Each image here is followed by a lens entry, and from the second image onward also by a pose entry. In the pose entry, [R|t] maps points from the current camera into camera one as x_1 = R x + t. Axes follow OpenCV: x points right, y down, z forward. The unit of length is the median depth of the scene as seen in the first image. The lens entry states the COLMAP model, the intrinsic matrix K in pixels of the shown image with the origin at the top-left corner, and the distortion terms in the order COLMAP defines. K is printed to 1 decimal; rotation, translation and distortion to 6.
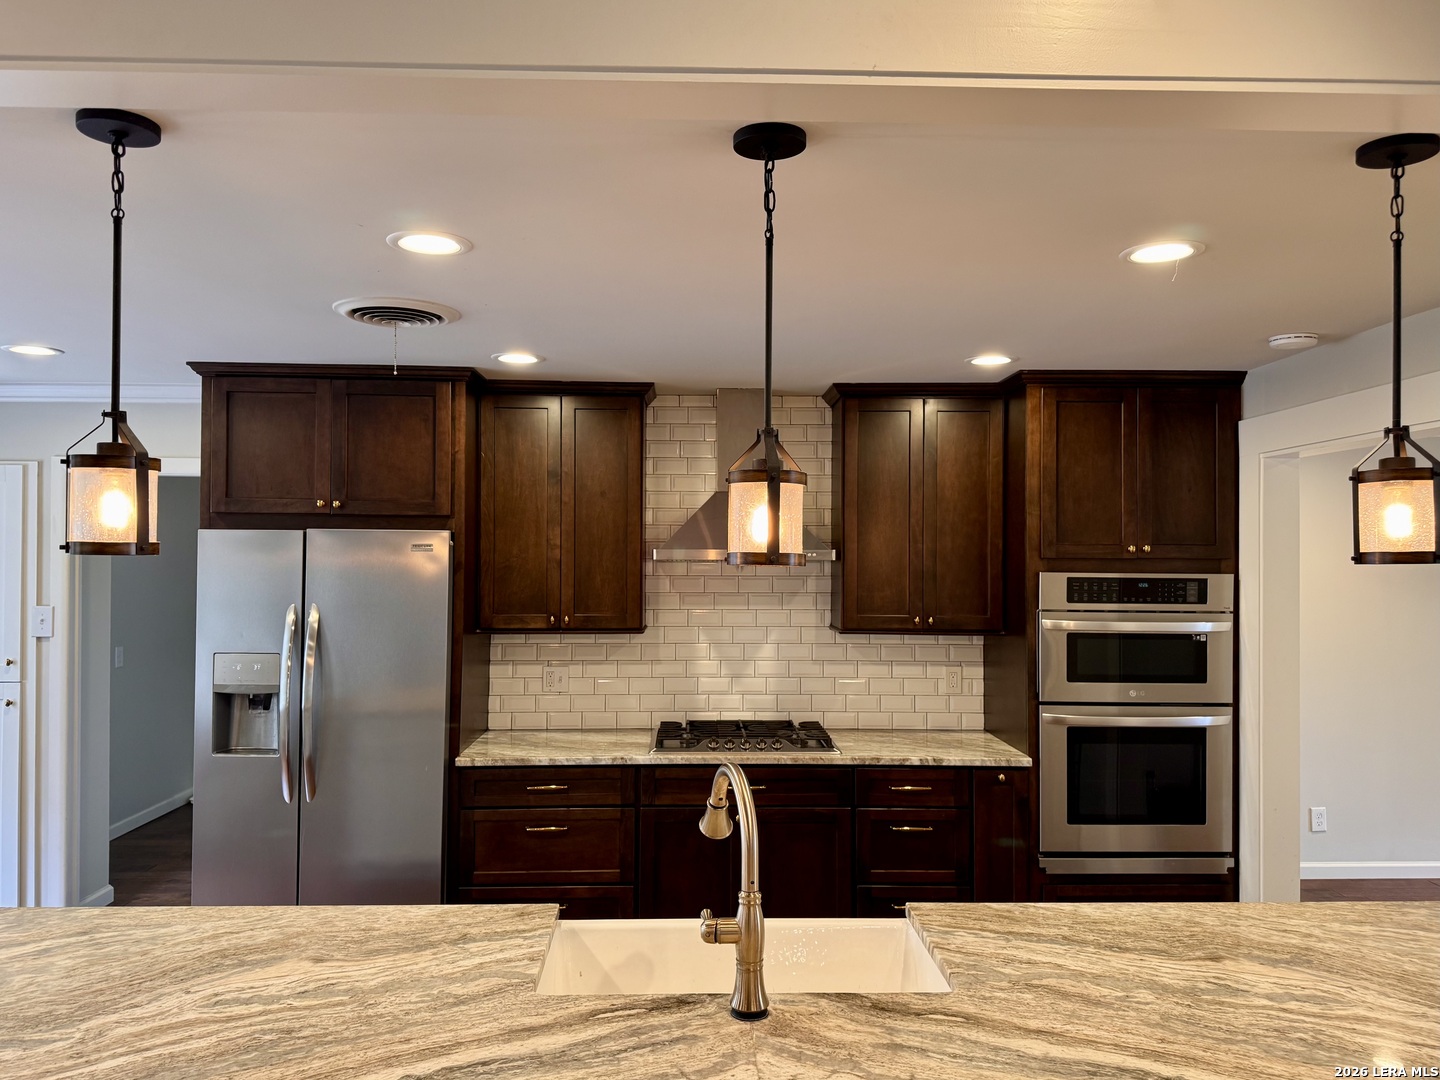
lens RADIAL K [[1039.7, 0, 720.0], [0, 1039.7, 540.0], [0, 0, 1]] dist [0.155522, -0.269569]
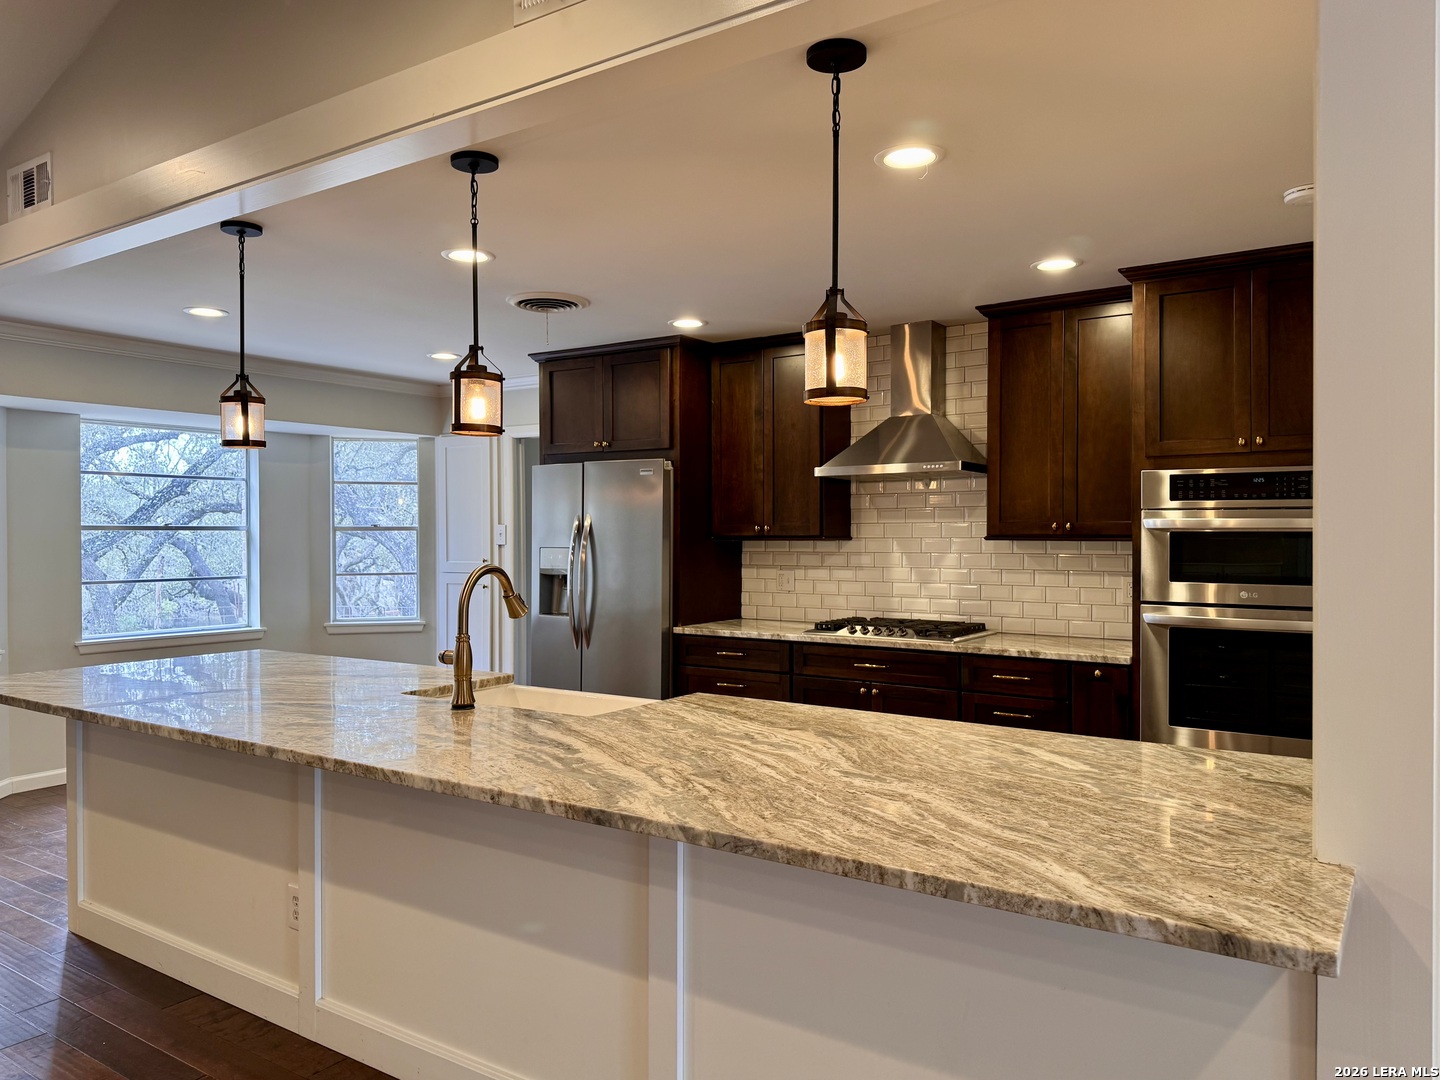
lens RADIAL K [[1039.7, 0, 720.0], [0, 1039.7, 540.0], [0, 0, 1]] dist [0.155522, -0.269569]
pose [[0.805695, -0.003942, -0.592318, 0.569808], [0.017207, 0.999712, 0.016752, 0.071290], [0.592081, -0.023688, 0.805530, -0.037472]]
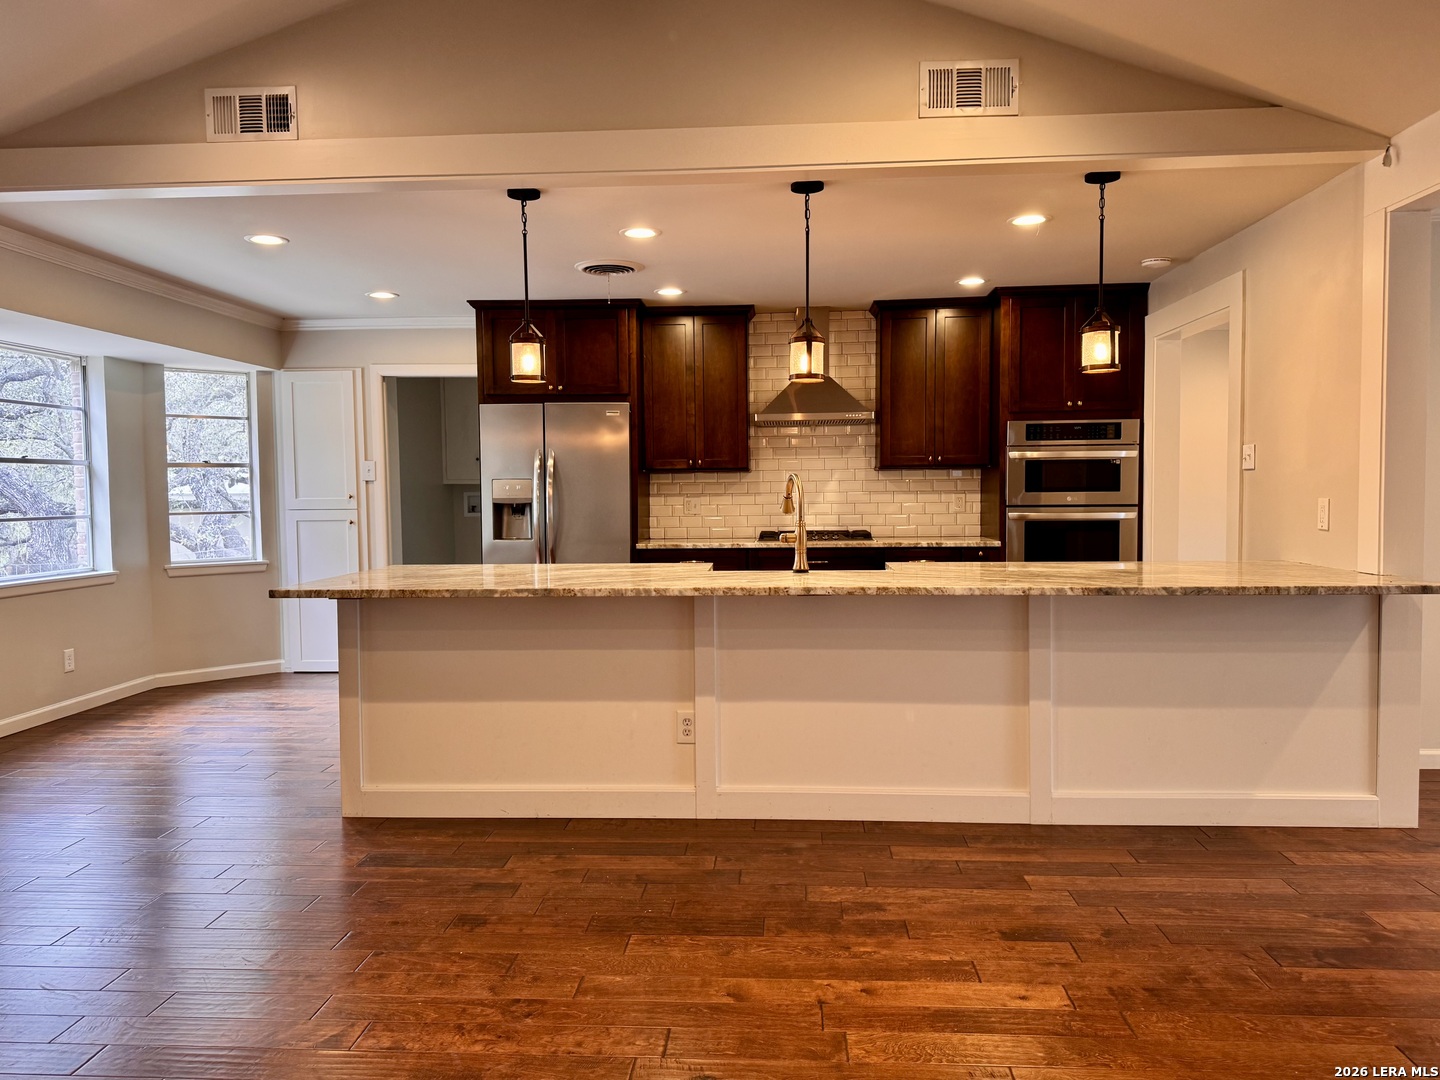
lens RADIAL K [[1039.7, 0, 720.0], [0, 1039.7, 540.0], [0, 0, 1]] dist [0.155522, -0.269569]
pose [[0.995403, -0.011148, -0.095126, 0.029984], [0.017198, 0.997864, 0.063019, 0.098578], [0.094220, -0.064365, 0.993469, -0.566611]]
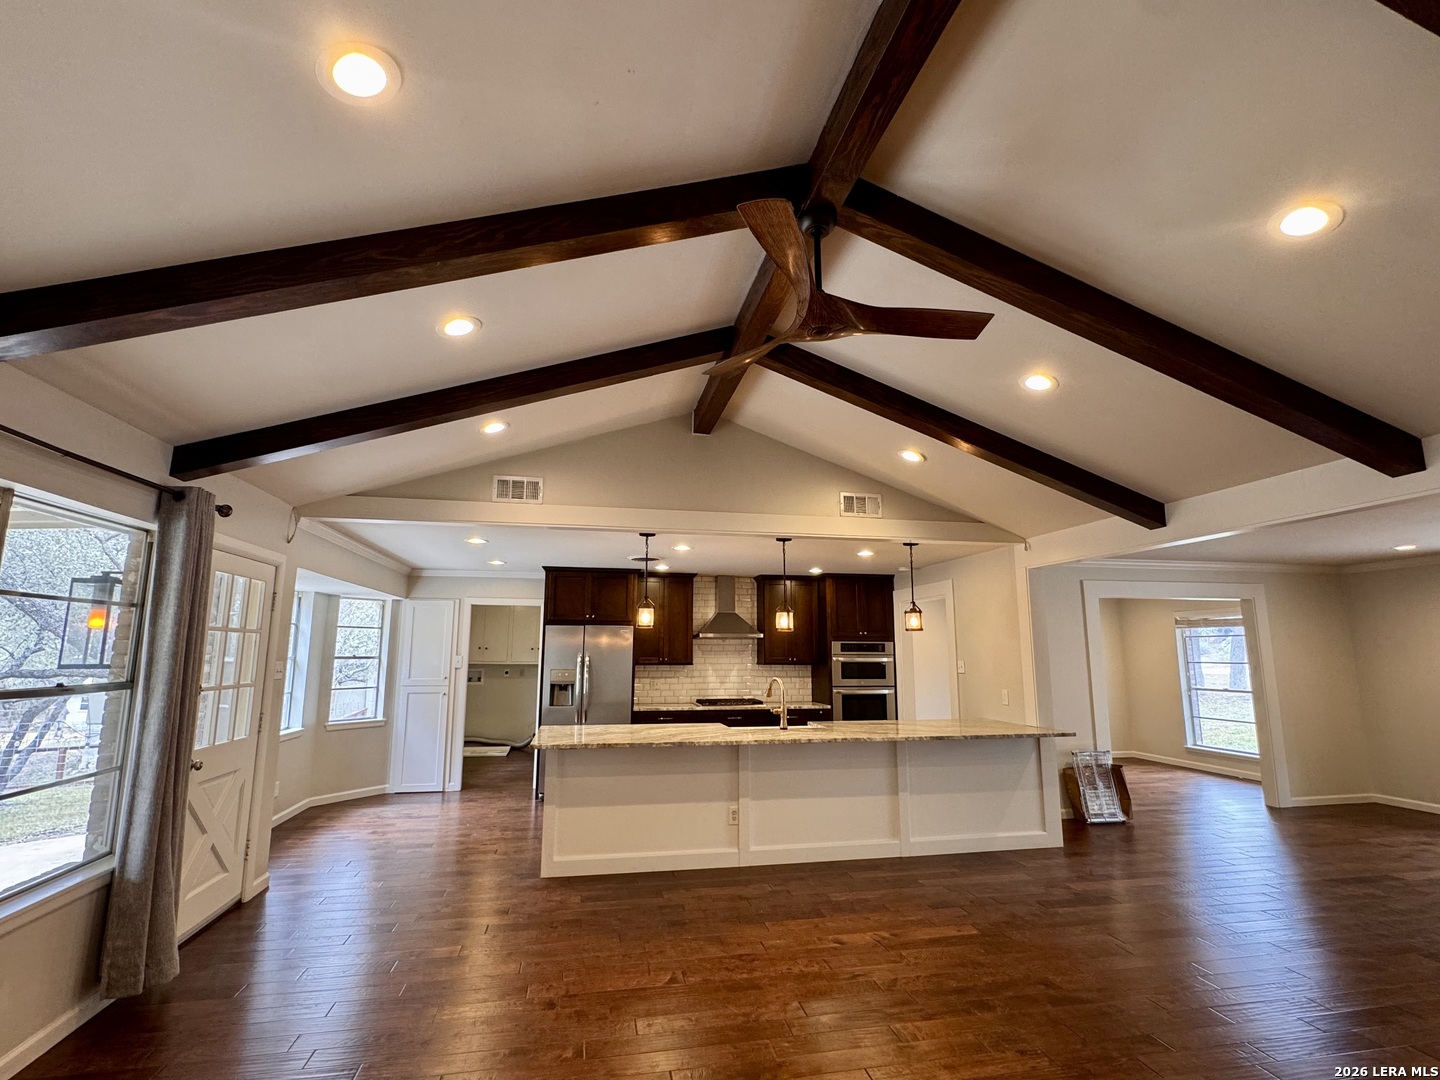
lens RADIAL K [[687.8, 0, 716.6], [0, 687.8, 541.5], [0, 0, 1]] dist [-0.000623, 0.000634]
pose [[0.986271, 0.023483, 0.163456, -0.332275], [0.000353, 0.989535, -0.144291, 0.031451], [-0.165134, 0.142368, 0.975942, -0.854840]]
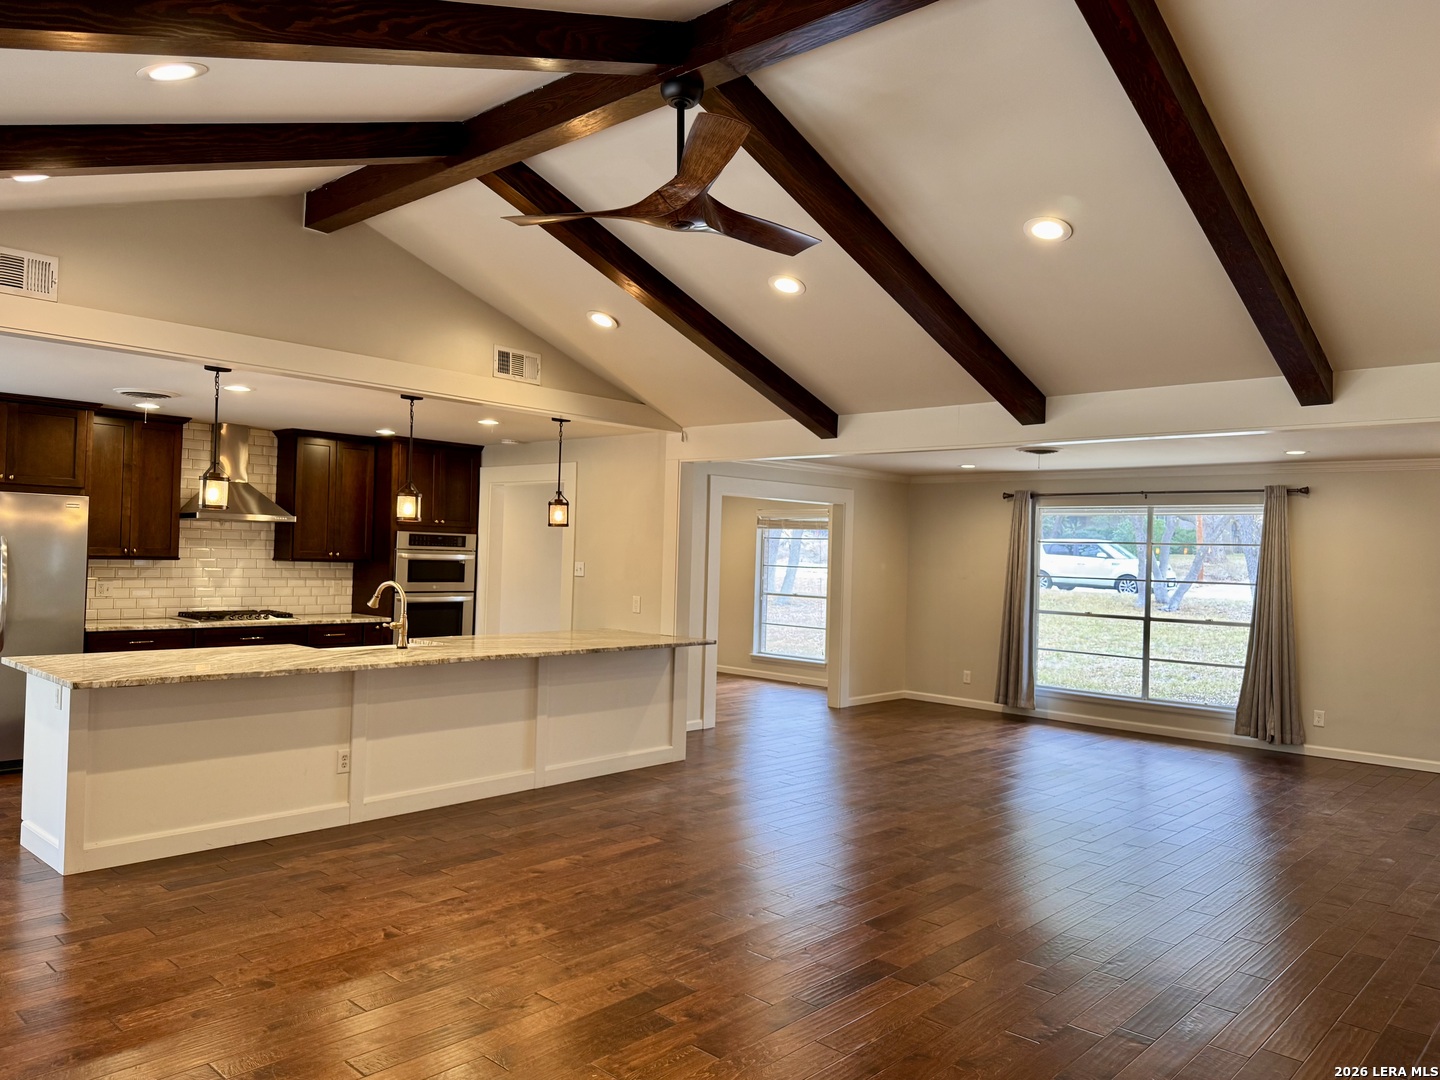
lens RADIAL K [[1039.7, 0, 720.0], [0, 1039.7, 540.0], [0, 0, 1]] dist [0.155522, -0.269569]
pose [[0.698132, 0.023940, 0.715568, -0.757037], [-0.038519, 0.999249, 0.004150, 0.014694], [-0.714932, -0.030460, 0.698530, -0.943712]]
